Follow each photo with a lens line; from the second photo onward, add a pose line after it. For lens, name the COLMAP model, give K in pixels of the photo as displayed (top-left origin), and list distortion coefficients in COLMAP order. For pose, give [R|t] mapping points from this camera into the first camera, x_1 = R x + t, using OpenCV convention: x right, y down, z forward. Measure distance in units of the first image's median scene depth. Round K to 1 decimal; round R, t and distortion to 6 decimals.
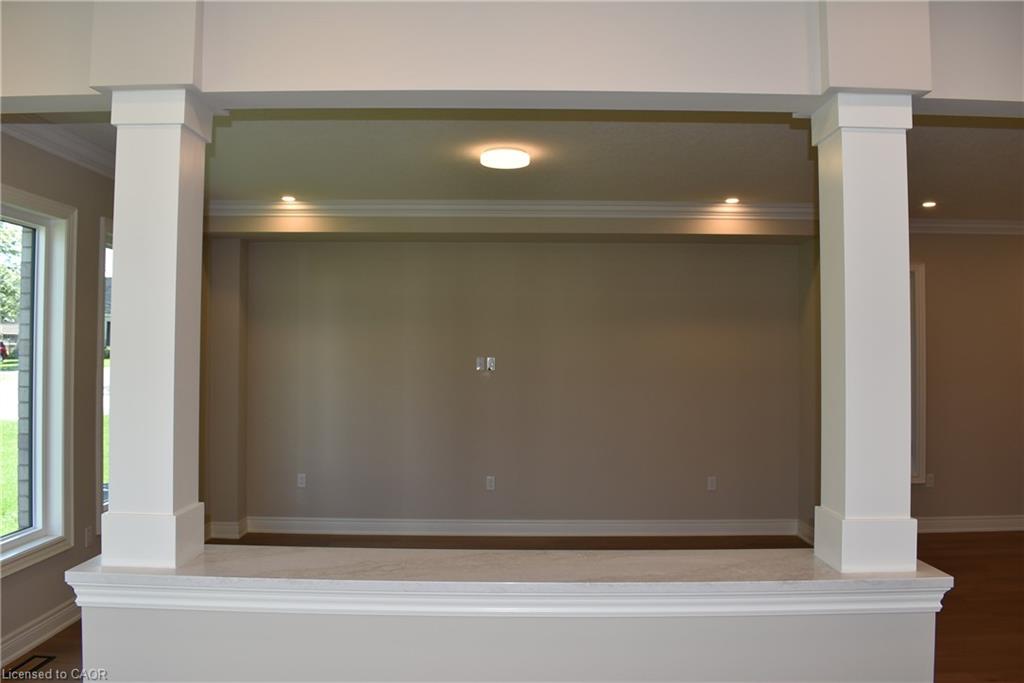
lens RADIAL K [[796.8, 0, 512.1], [0, 796.8, 338.2], [0, 0, 1]] dist [-0.101024, 0.013316]
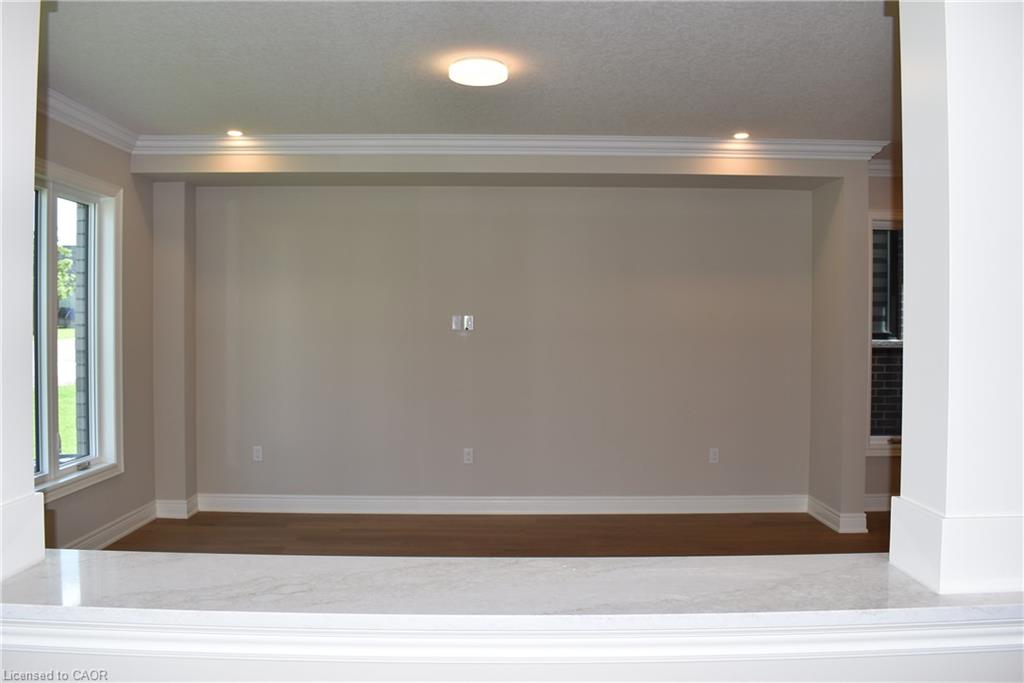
lens RADIAL K [[796.8, 0, 516.7], [0, 796.8, 336.8], [0, 0, 1]] dist [-0.101024, 0.013316]
pose [[0.999805, -0.000914, 0.019715, 0.024416], [0.000182, 0.999310, 0.037129, 0.036000], [-0.019735, -0.037118, 0.999116, 0.259893]]
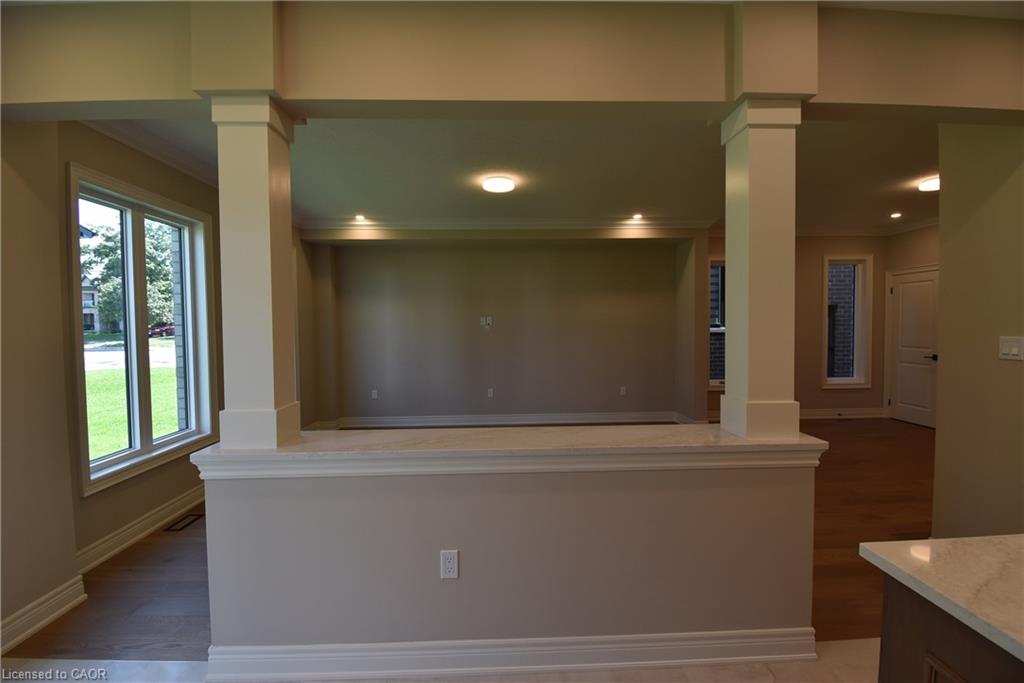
lens RADIAL K [[452.3, 0, 514.0], [0, 452.3, 341.1], [0, 0, 1]] dist [0.001507, -0.010287]
pose [[0.999159, -0.016709, 0.037433, -0.028054], [0.014598, 0.998326, 0.055971, 0.053079], [-0.038306, -0.055378, 0.997730, 0.148954]]
